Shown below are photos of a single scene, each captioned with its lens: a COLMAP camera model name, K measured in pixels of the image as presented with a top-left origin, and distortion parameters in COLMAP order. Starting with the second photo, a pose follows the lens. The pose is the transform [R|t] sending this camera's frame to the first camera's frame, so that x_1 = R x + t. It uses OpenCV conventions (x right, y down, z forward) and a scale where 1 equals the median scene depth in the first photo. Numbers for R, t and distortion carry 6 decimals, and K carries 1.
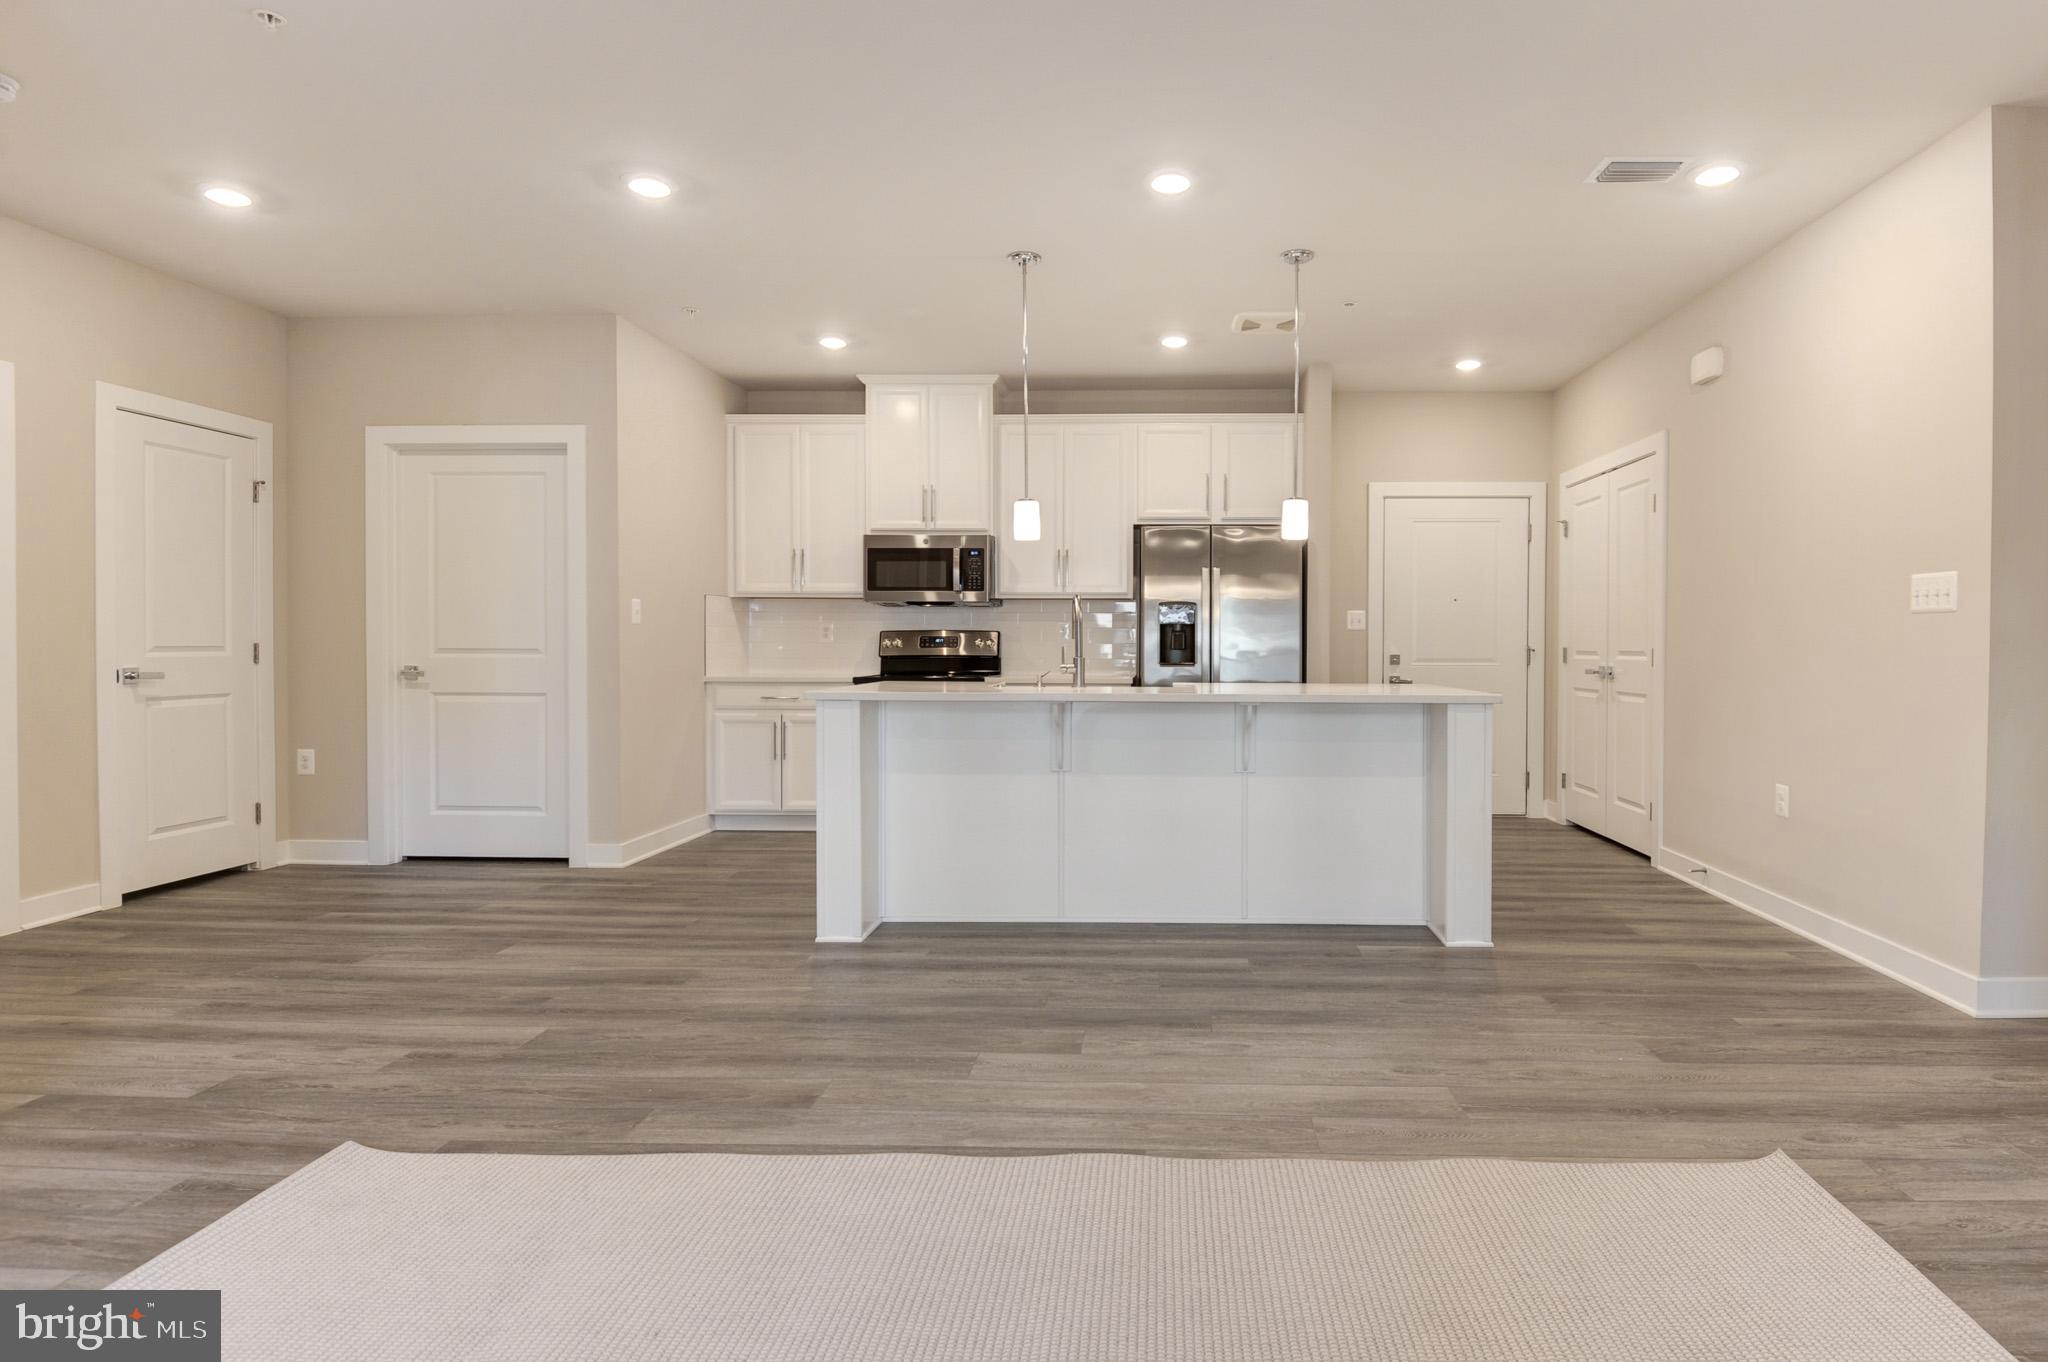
lens RADIAL K [[1077.3, 0, 1155.7], [0, 1077.3, 668.5], [0, 0, 1]] dist [-0.009768, -0.008581]
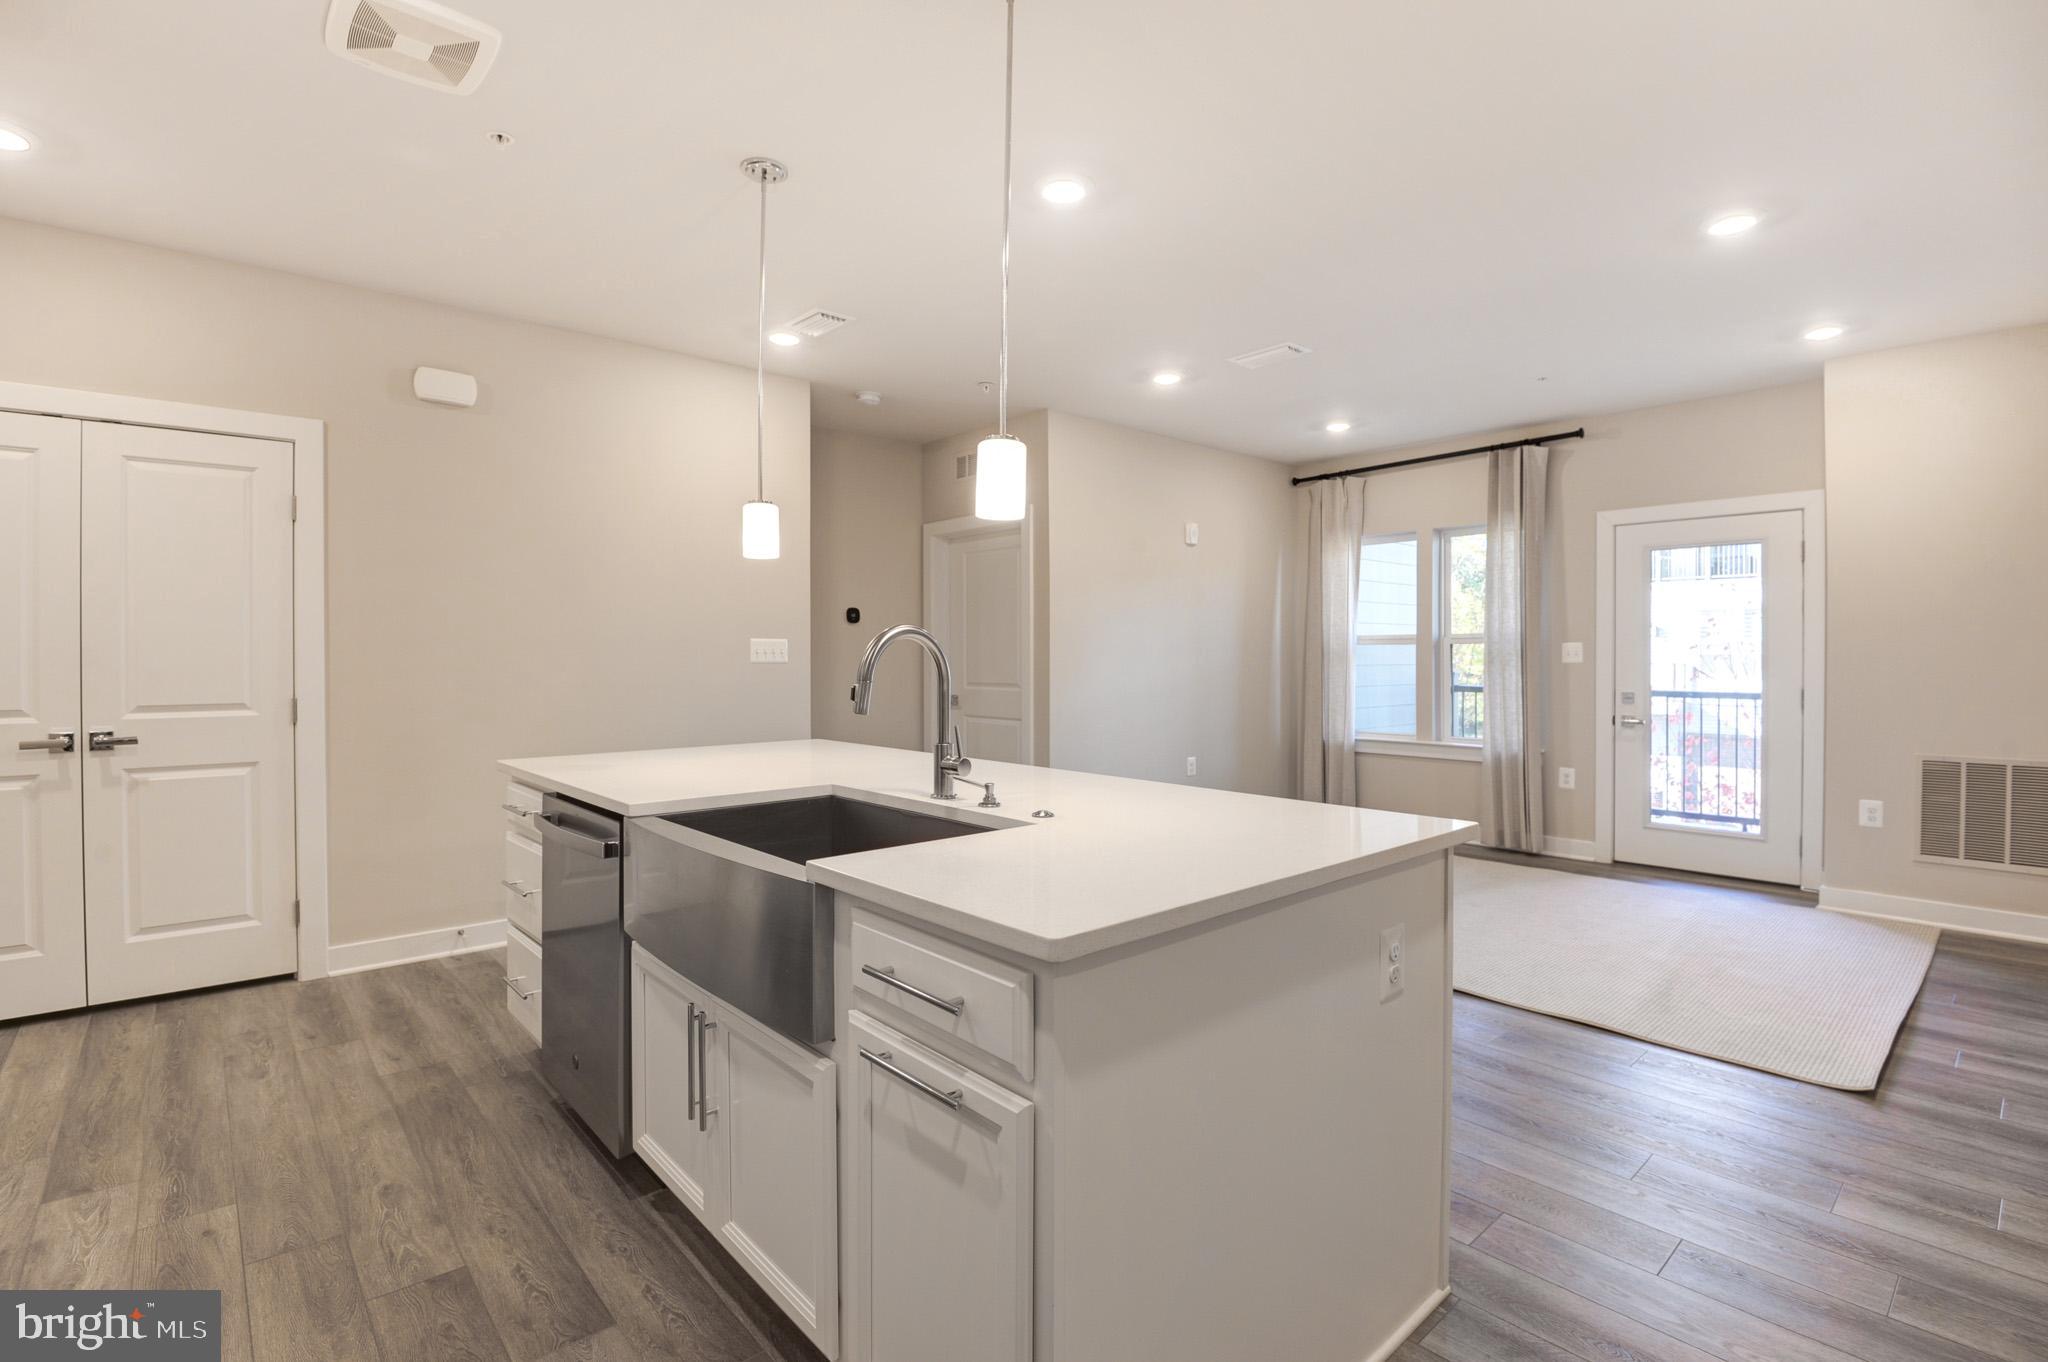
lens RADIAL K [[957.4, 0, 1022.7], [0, 957.4, 656.8], [0, 0, 1]] dist [-0.007891, -0.011443]
pose [[-0.676492, -0.003170, 0.736443, -0.572987], [0.015763, 0.999699, 0.018783, -0.079657], [-0.736281, 0.024315, -0.676239, 1.632989]]
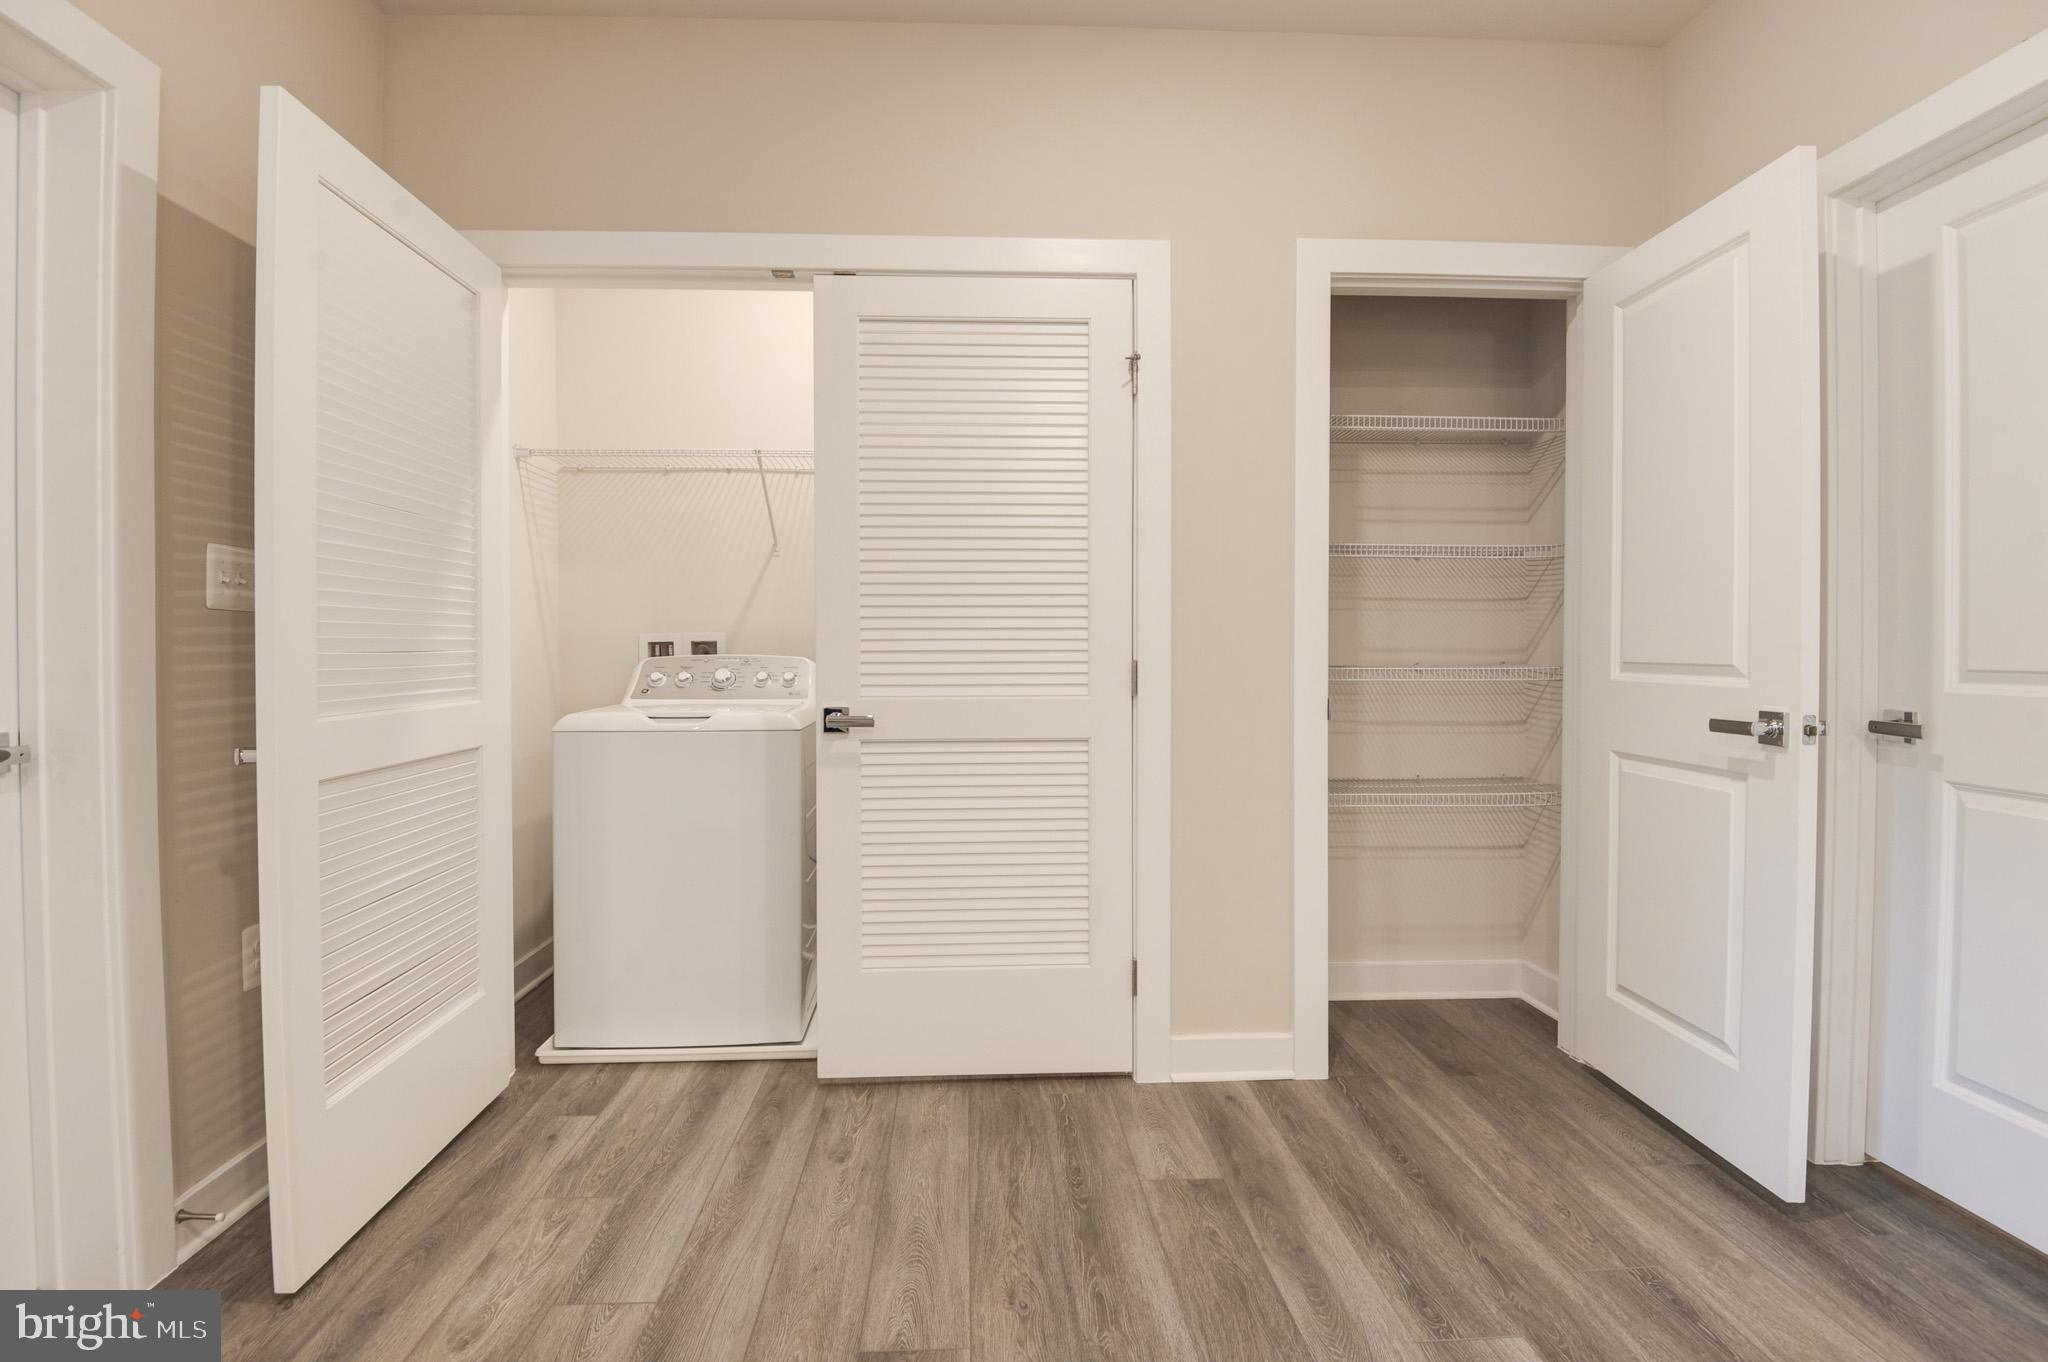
lens RADIAL K [[957.4, 0, 1021.7], [0, 957.4, 659.9], [0, 0, 1]] dist [-0.007891, -0.011443]
pose [[0.075177, 0.009319, -0.997127, -0.545154], [-0.023018, 0.999706, 0.007608, -0.026003], [0.996905, 0.022380, 0.075370, 0.962972]]
